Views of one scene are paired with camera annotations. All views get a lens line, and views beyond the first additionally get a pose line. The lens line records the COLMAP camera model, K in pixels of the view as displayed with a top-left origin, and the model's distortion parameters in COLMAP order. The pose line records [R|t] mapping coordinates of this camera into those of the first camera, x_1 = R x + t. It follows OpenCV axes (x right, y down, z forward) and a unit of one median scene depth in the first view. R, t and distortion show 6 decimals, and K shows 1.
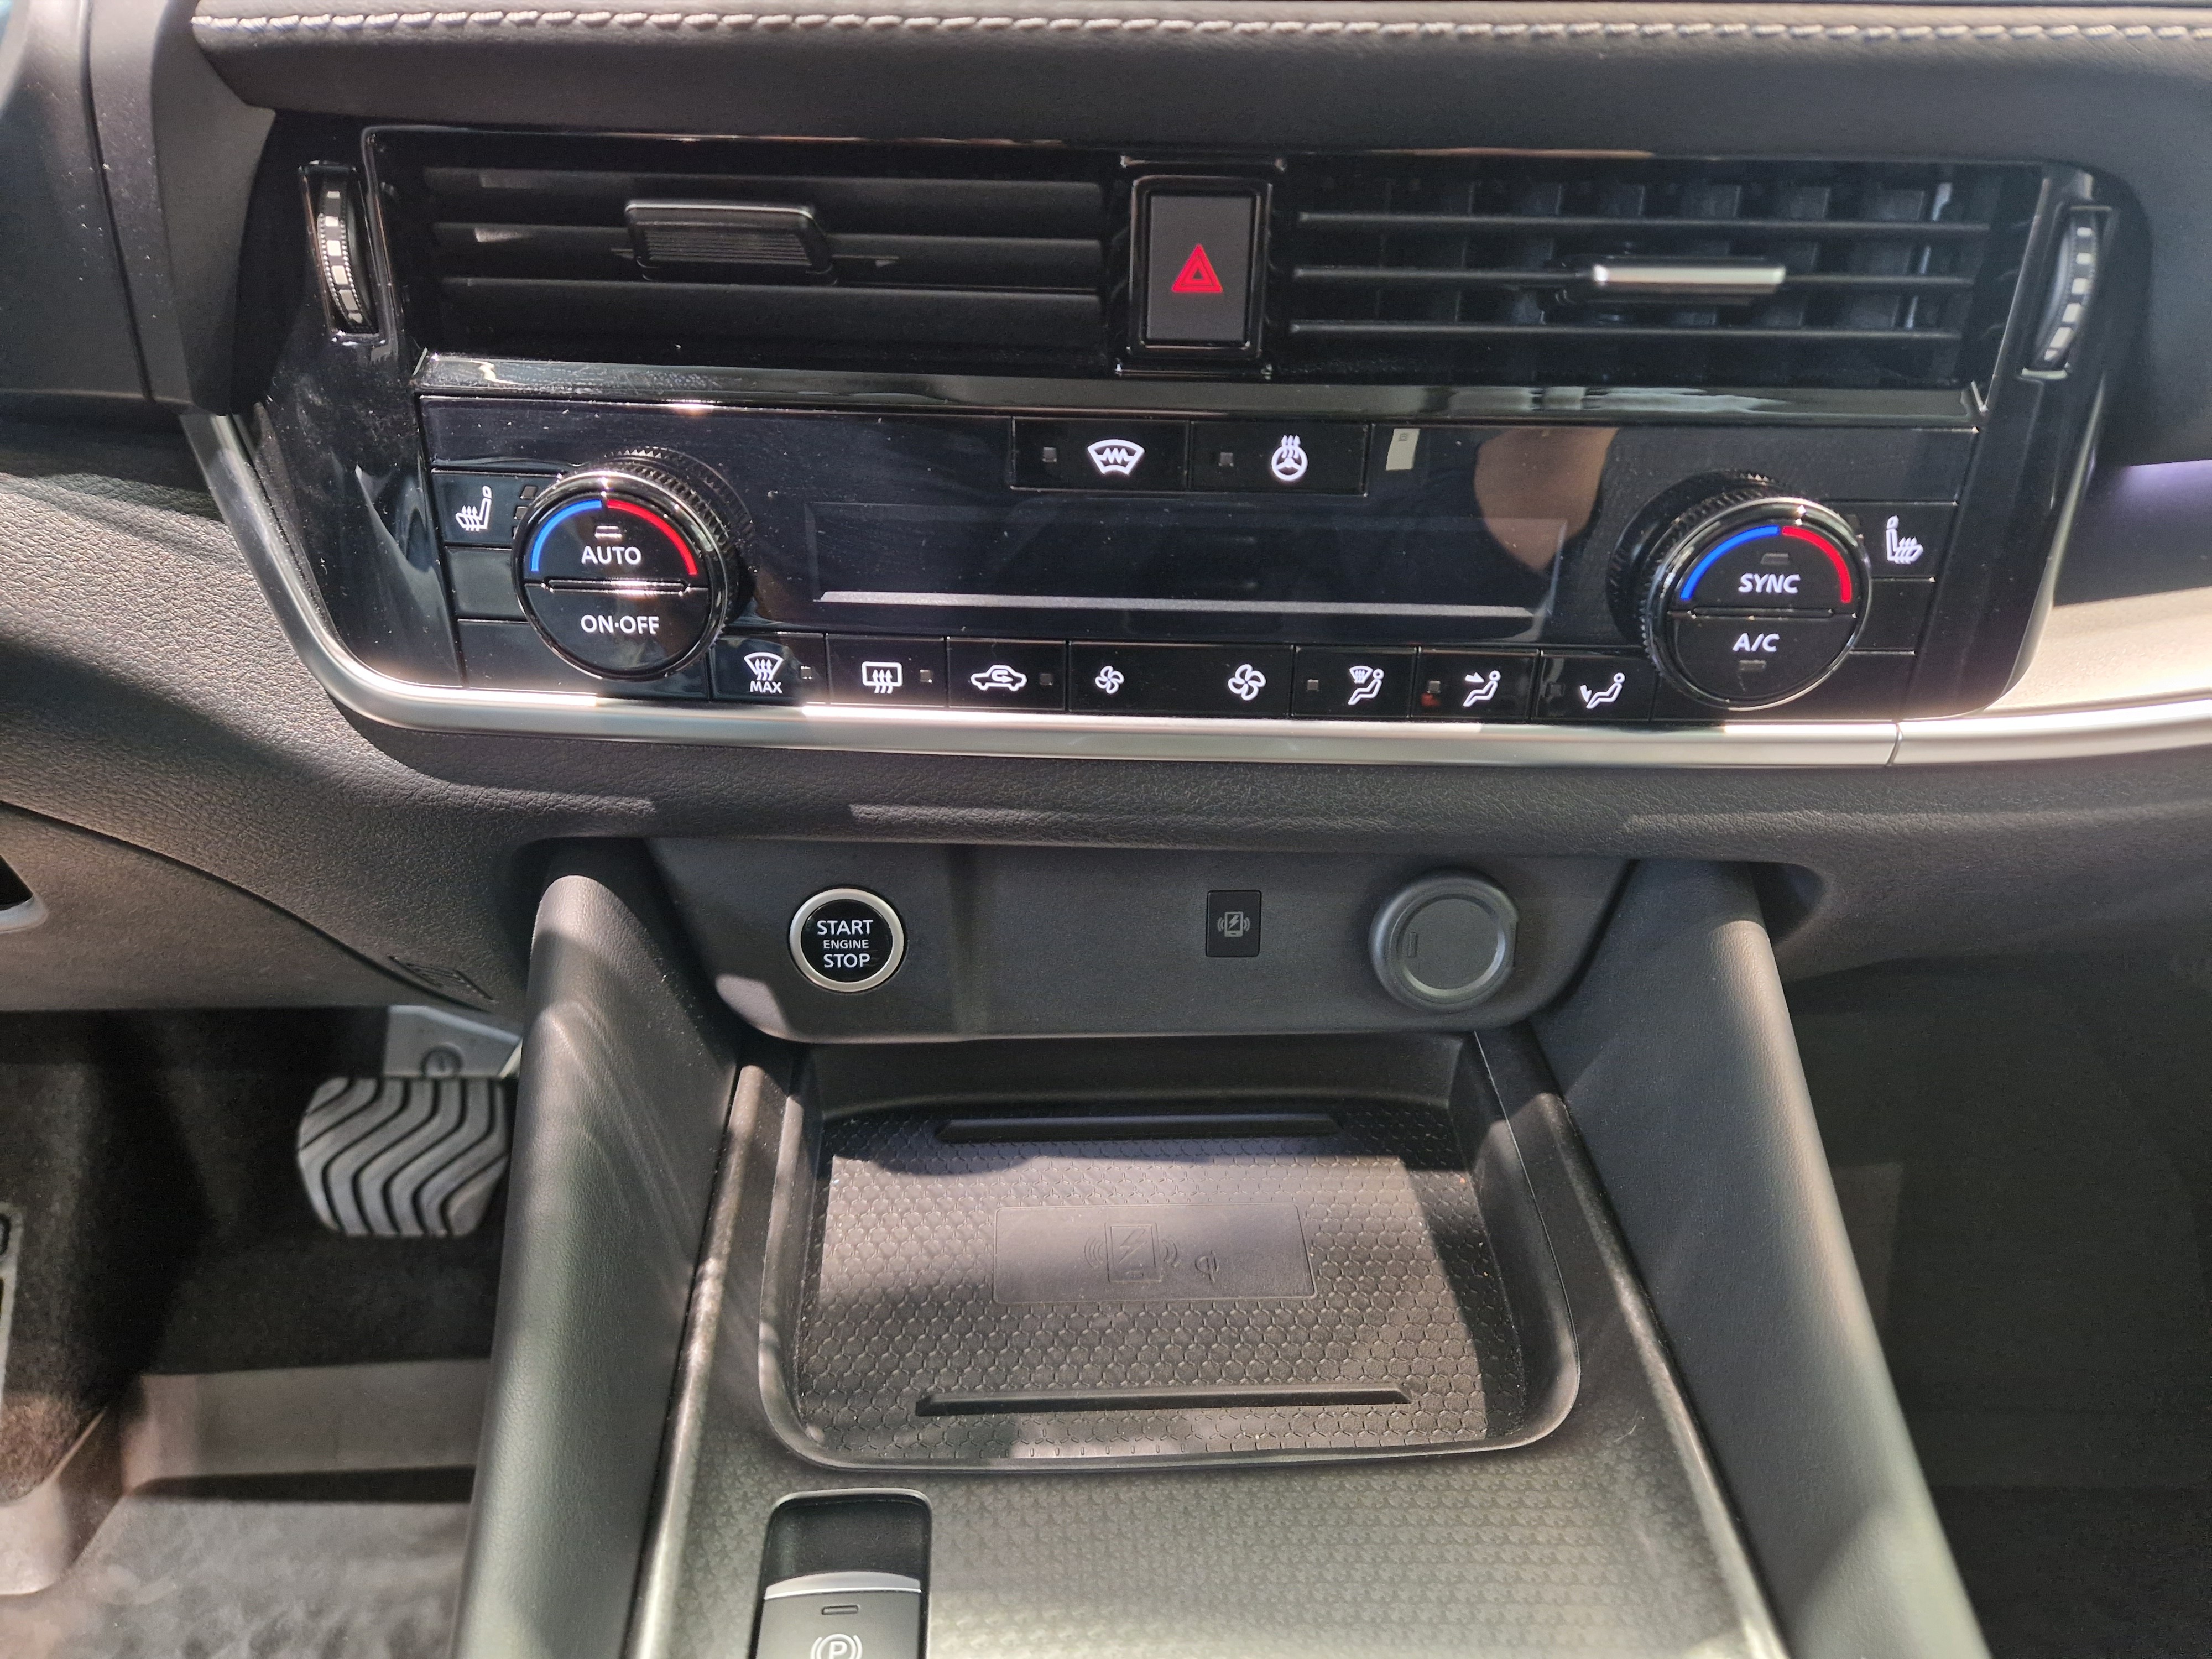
lens RADIAL K [[1499.0, 0, 1106.0], [0, 1499.0, 829.5], [0, 0, 1]] dist [0.061606, -0.052187]
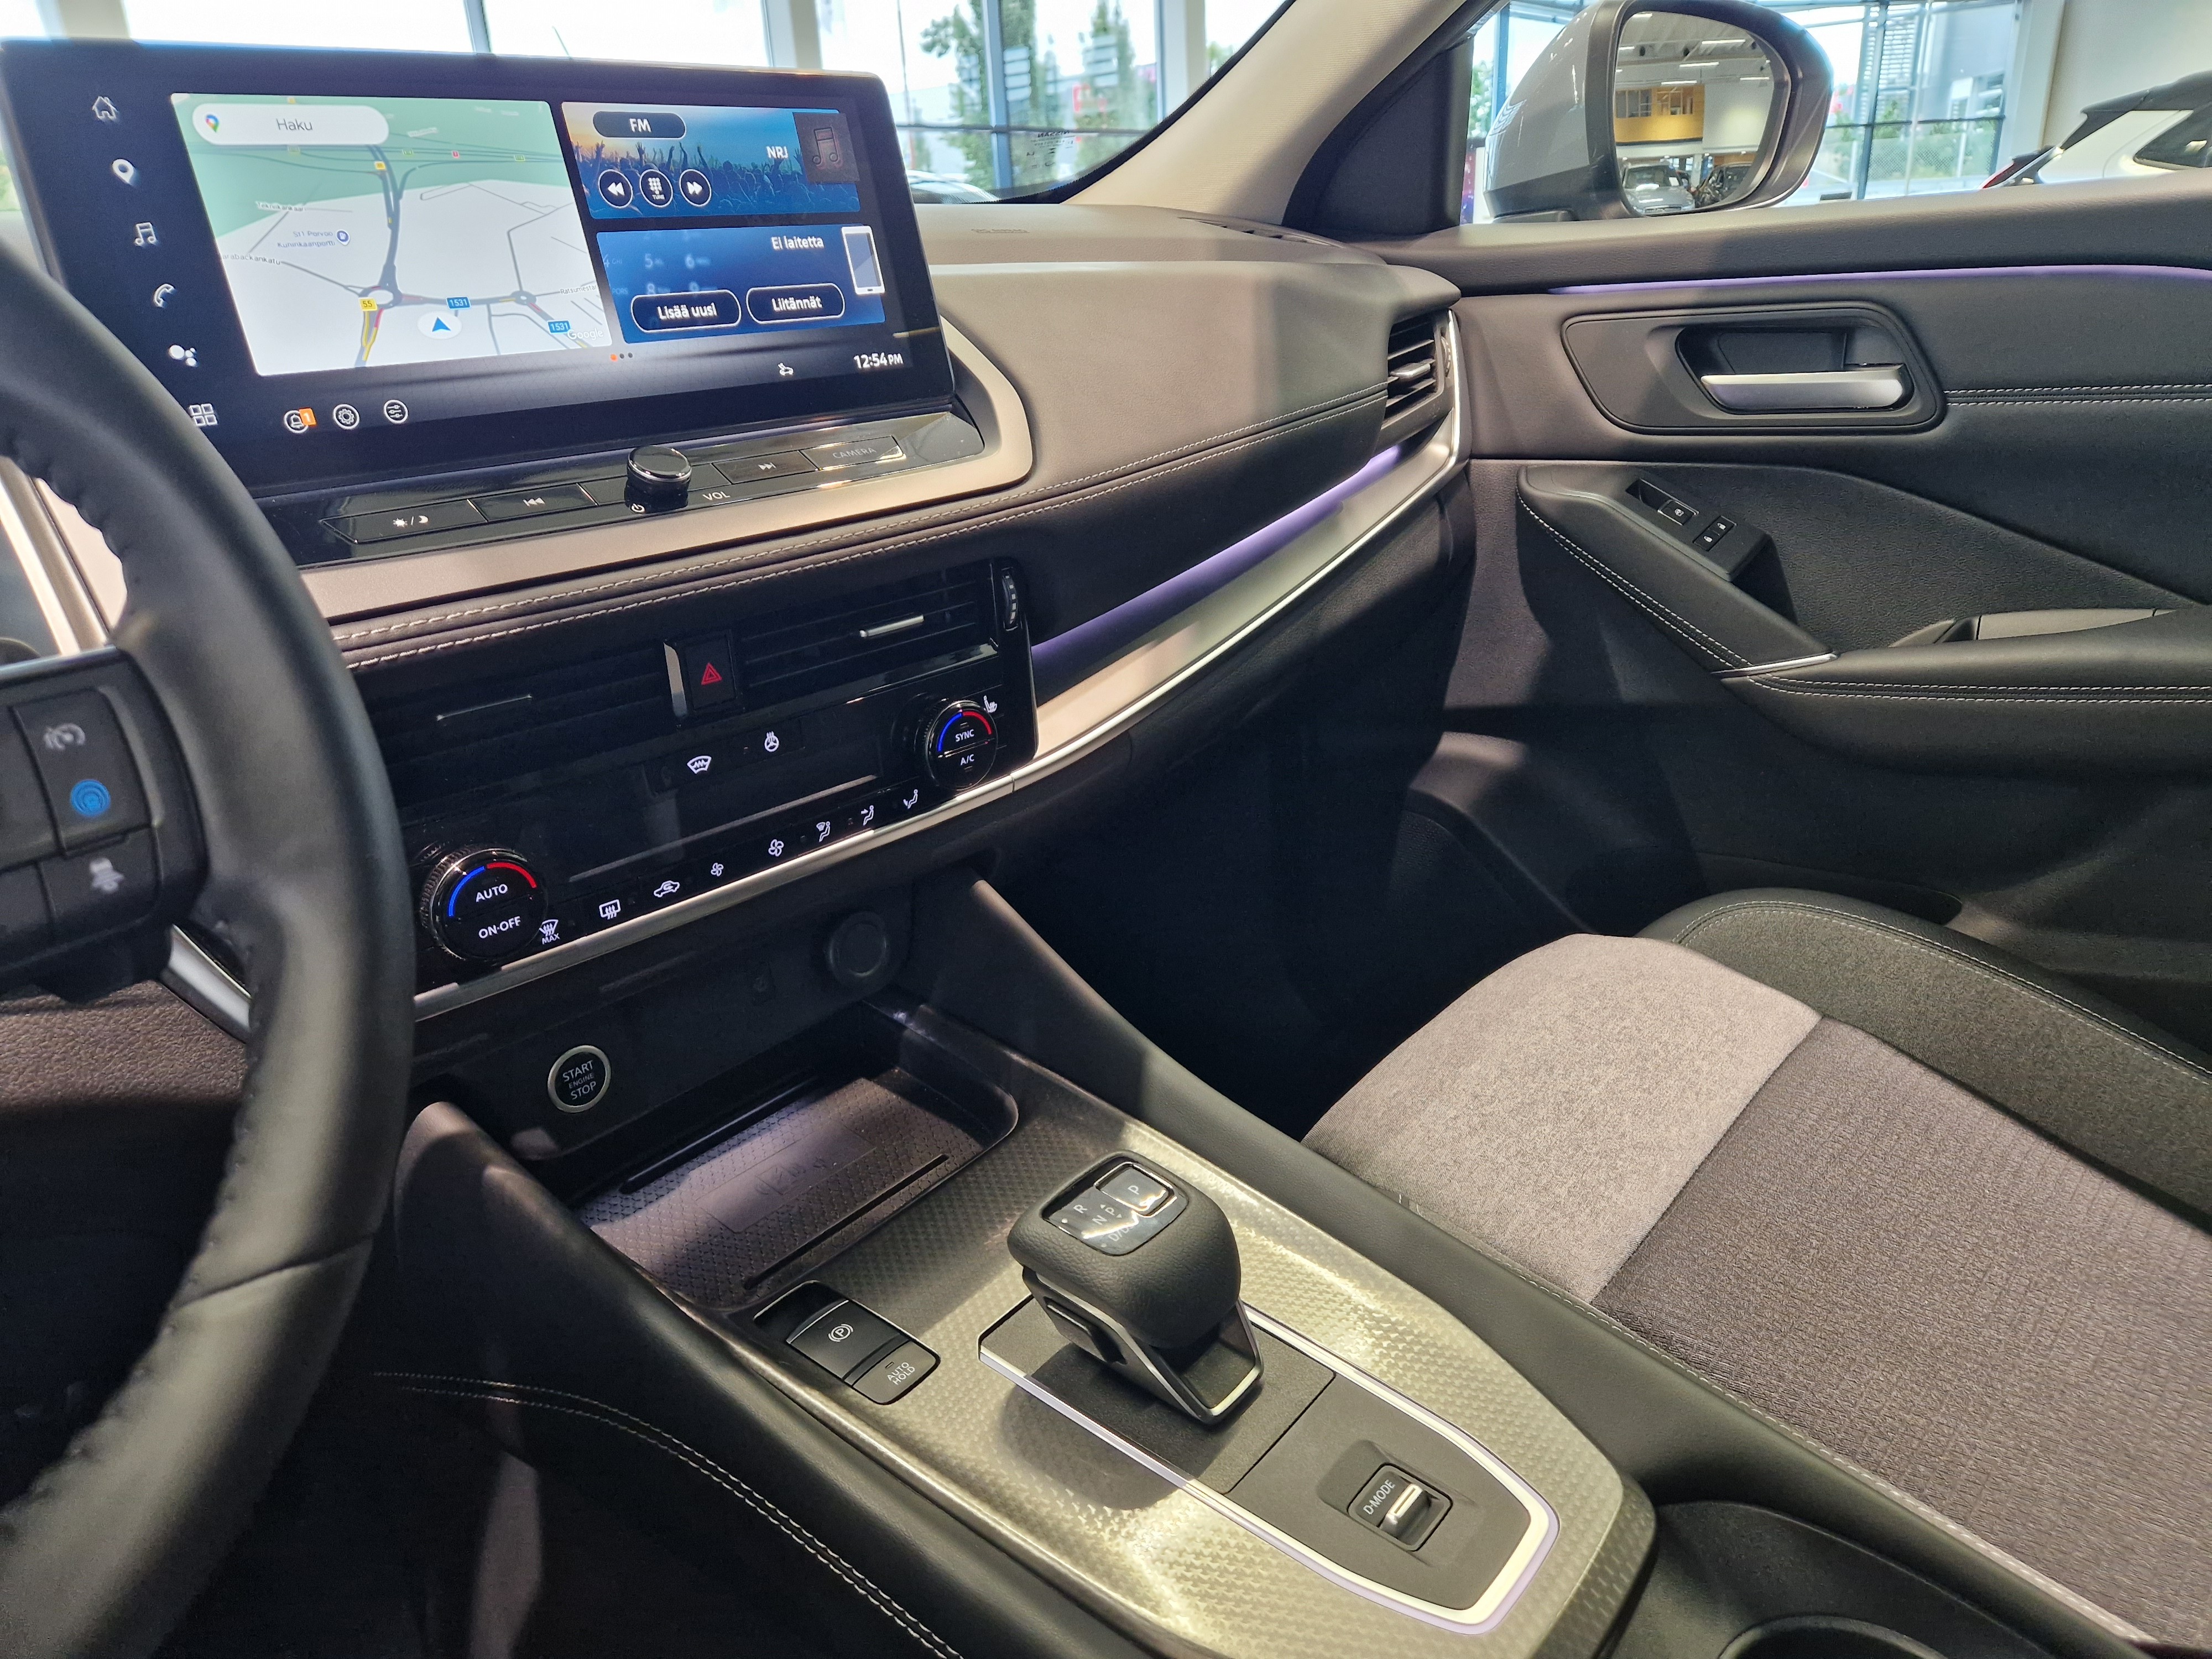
lens RADIAL K [[1441.2, 0, 1106.0], [0, 1441.2, 829.5], [0, 0, 1]] dist [-0.003617, -0.001642]
pose [[0.684911, -0.319839, 0.654675, -0.876079], [0.383526, 0.922213, 0.049305, -0.044938], [-0.619520, 0.217315, 0.754300, -0.768931]]
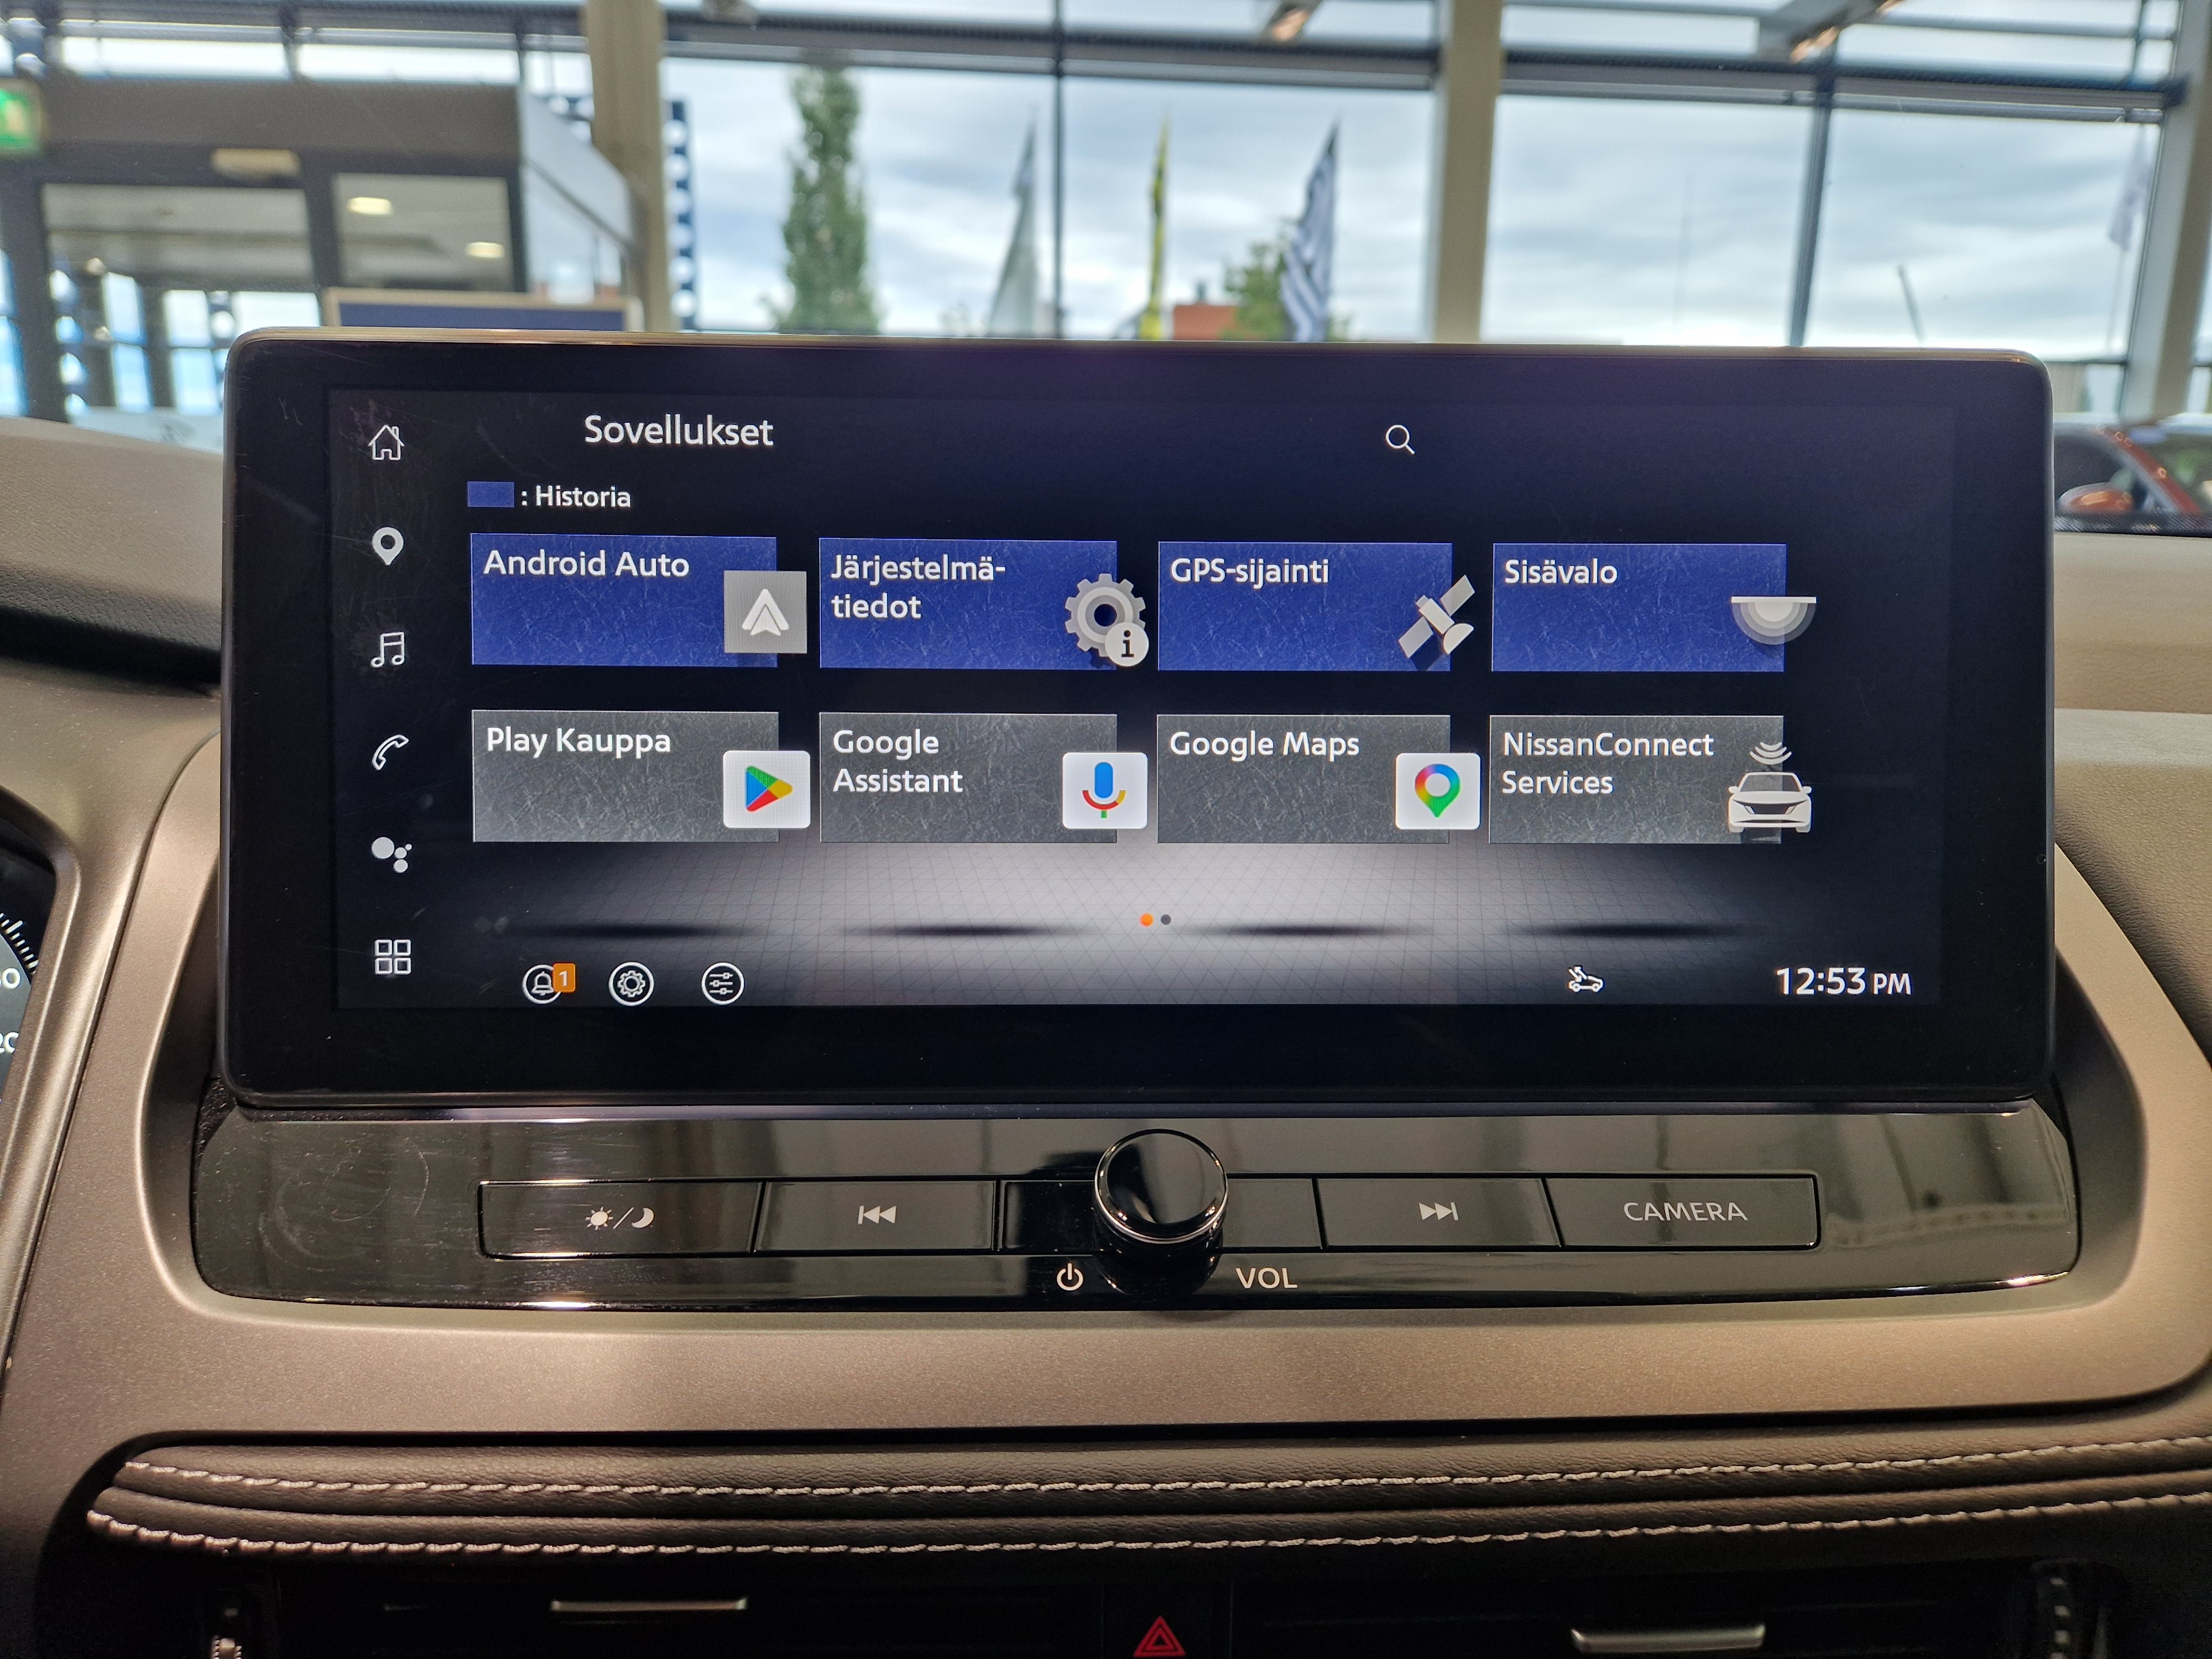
lens RADIAL K [[1499.0, 0, 1106.0], [0, 1499.0, 829.5], [0, 0, 1]] dist [0.061606, -0.052187]
pose [[0.998303, -0.026616, 0.051800, -0.007626], [0.037922, 0.972132, -0.231348, -0.592125], [-0.044199, 0.232920, 0.971491, -0.037372]]
